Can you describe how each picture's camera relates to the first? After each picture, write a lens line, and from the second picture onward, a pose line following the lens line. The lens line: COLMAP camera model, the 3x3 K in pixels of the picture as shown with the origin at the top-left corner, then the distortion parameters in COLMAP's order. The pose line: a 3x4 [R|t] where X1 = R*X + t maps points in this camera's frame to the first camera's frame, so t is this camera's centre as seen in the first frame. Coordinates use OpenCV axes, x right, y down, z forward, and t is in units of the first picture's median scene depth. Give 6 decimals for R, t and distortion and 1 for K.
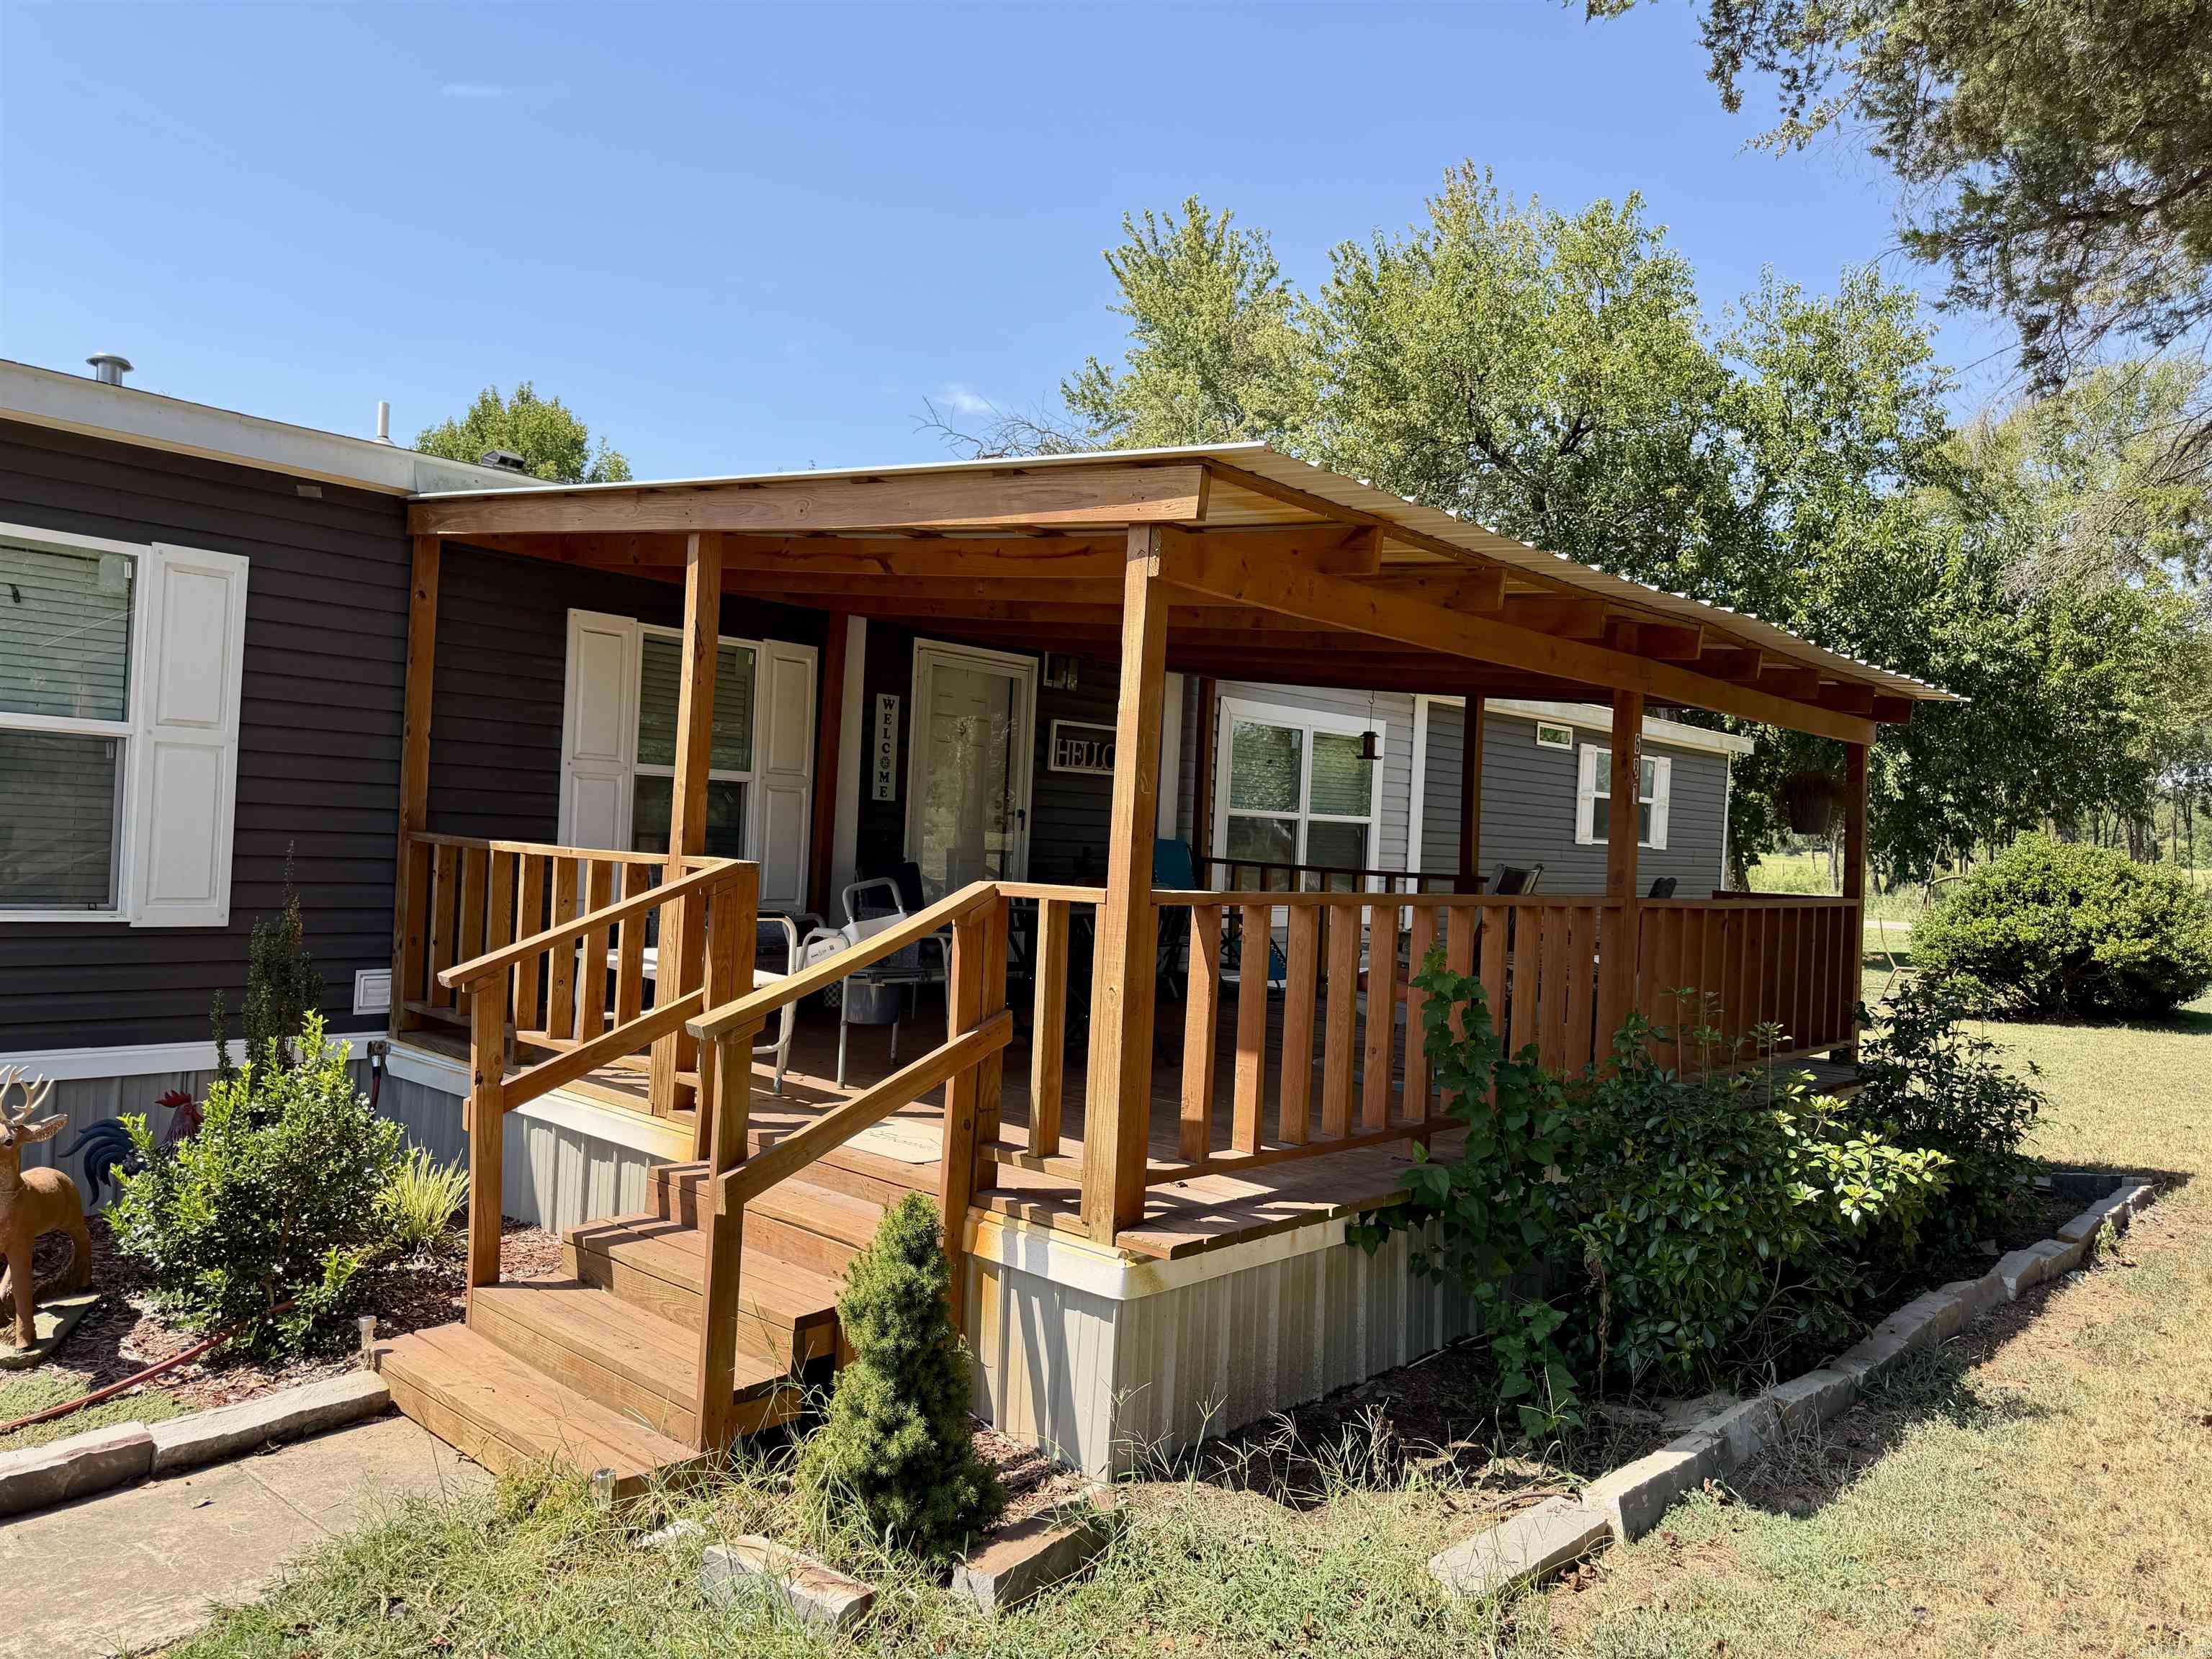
lens RADIAL K [[1565.6, 0, 1119.6], [0, 1565.6, 838.1], [0, 0, 1]] dist [0.082191, -0.114684]
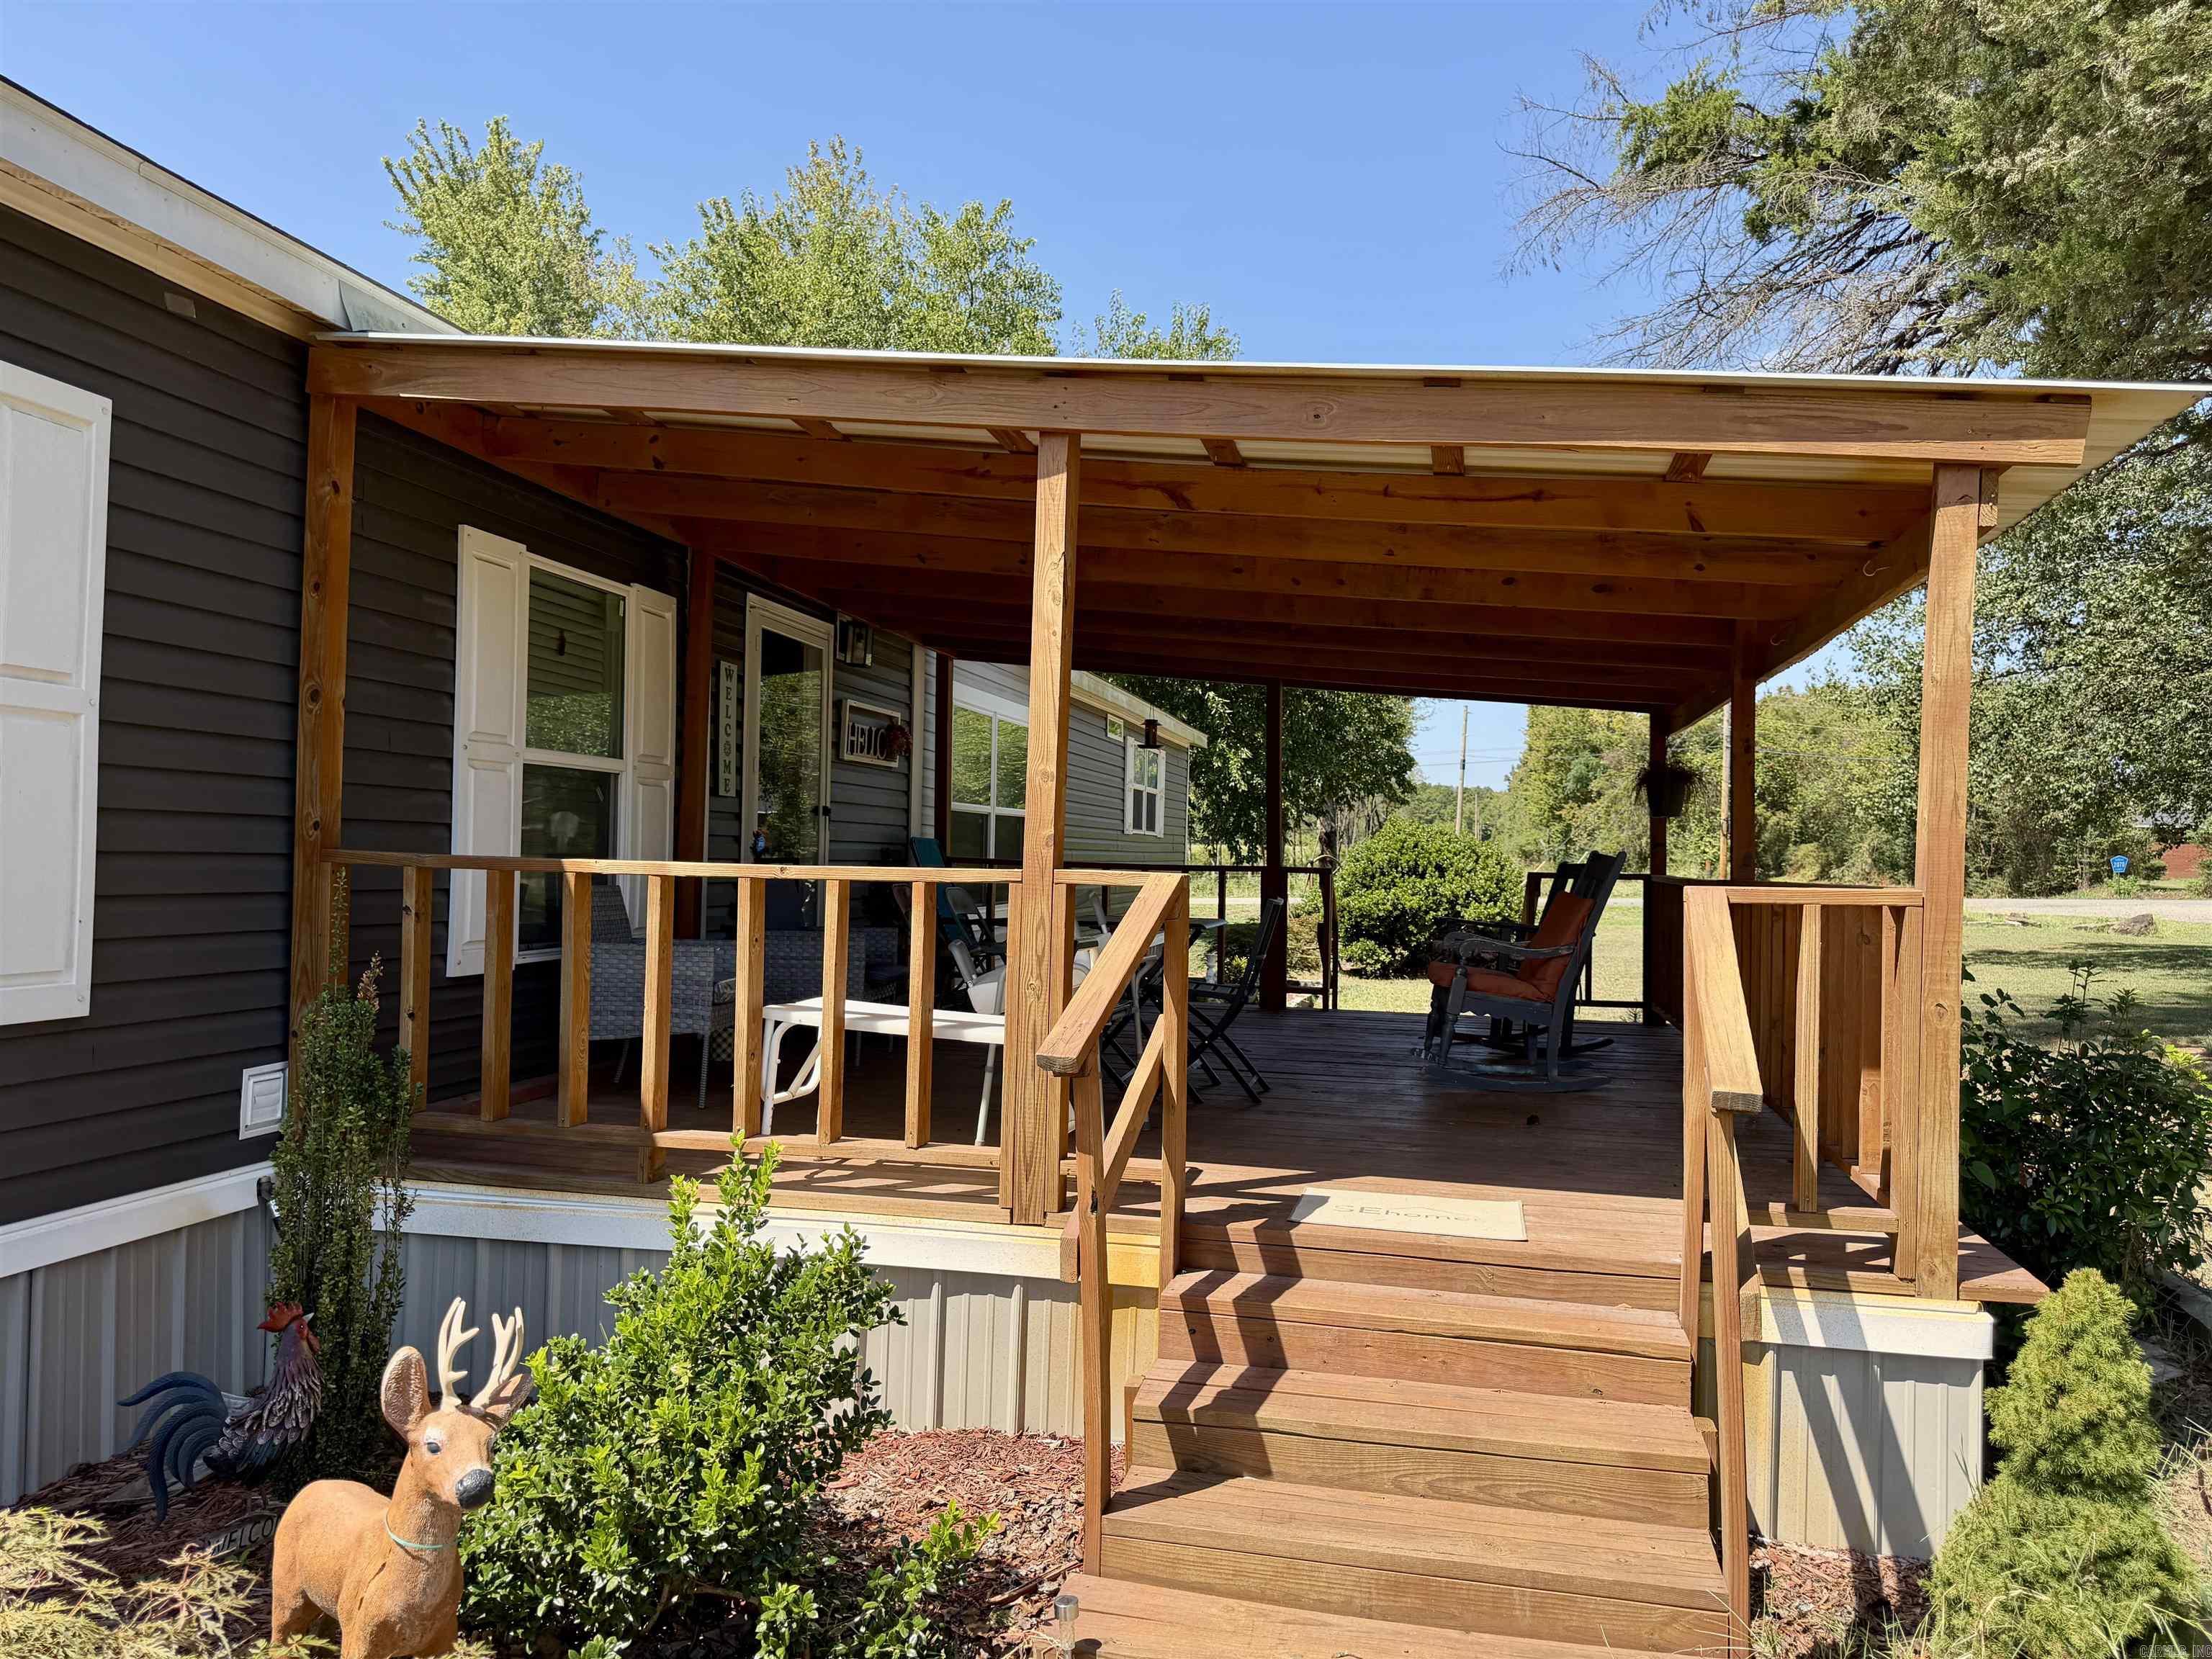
lens RADIAL K [[1565.6, 0, 1119.6], [0, 1565.6, 838.1], [0, 0, 1]] dist [0.082191, -0.114684]
pose [[0.871796, -0.024459, 0.489258, -0.478492], [0.022668, 0.999697, 0.009585, -0.007595], [-0.489344, 0.002734, 0.872086, 0.269029]]
